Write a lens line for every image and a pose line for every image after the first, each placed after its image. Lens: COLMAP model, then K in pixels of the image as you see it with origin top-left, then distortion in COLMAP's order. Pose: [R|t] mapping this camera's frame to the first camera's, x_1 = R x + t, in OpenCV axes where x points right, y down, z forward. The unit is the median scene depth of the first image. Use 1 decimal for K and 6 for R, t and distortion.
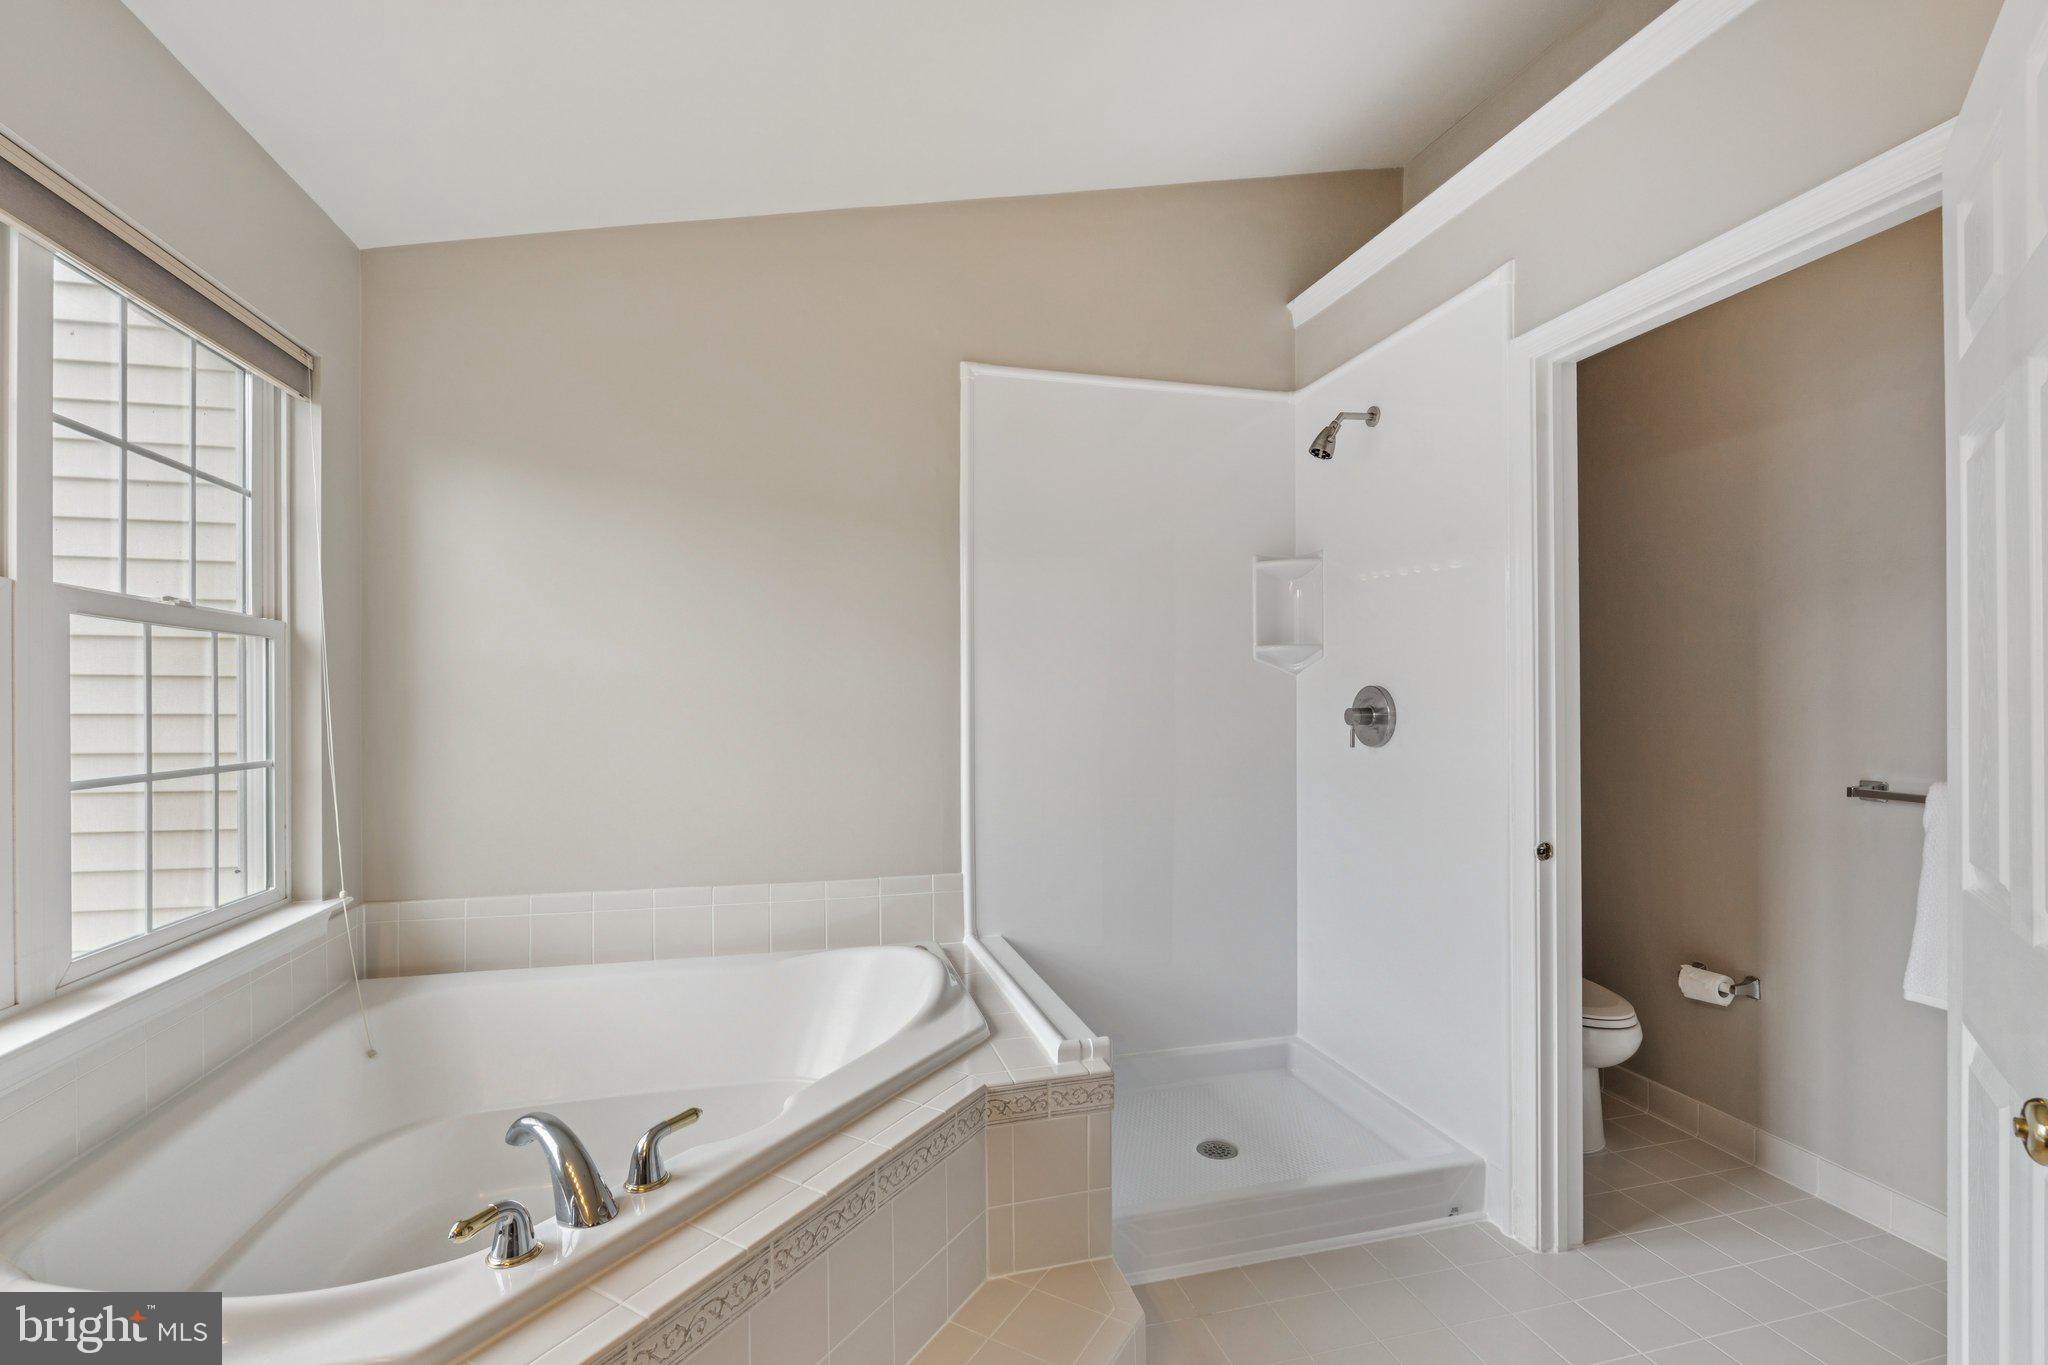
lens RADIAL K [[898.6, 0, 1029.8], [0, 898.6, 710.7], [0, 0, 1]] dist [-0.013263, 0.000058]
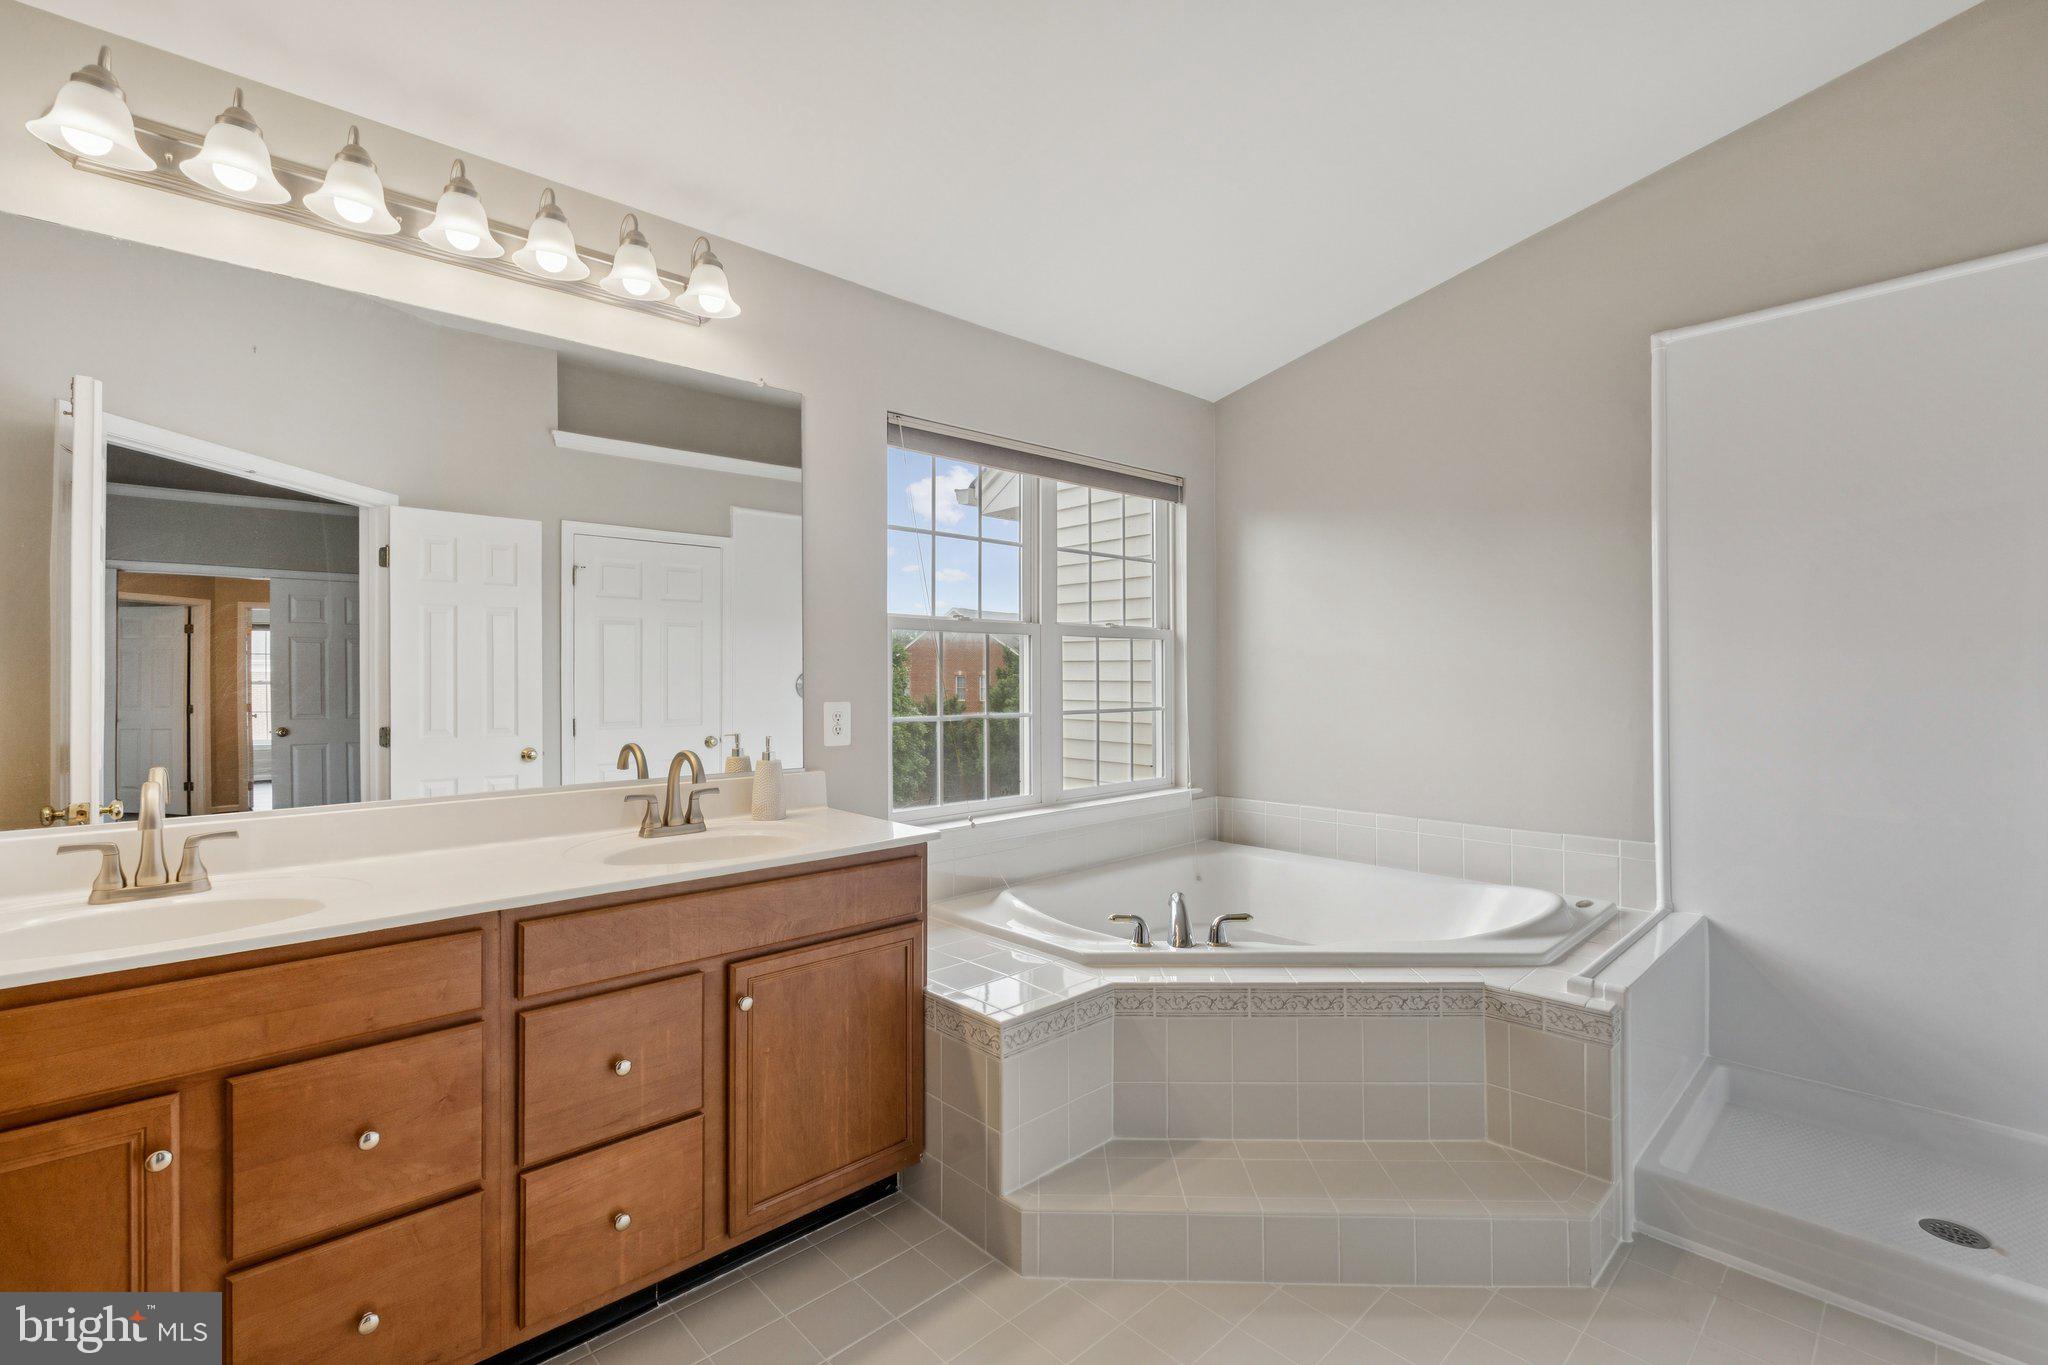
lens RADIAL K [[898.6, 0, 1019.2], [0, 898.6, 676.6], [0, 0, 1]] dist [-0.013263, 0.000058]
pose [[0.476267, 0.000709, -0.879301, 0.632959], [-0.001873, 0.999998, -0.000208, -0.005018], [0.879299, 0.001746, 0.476267, -0.136901]]
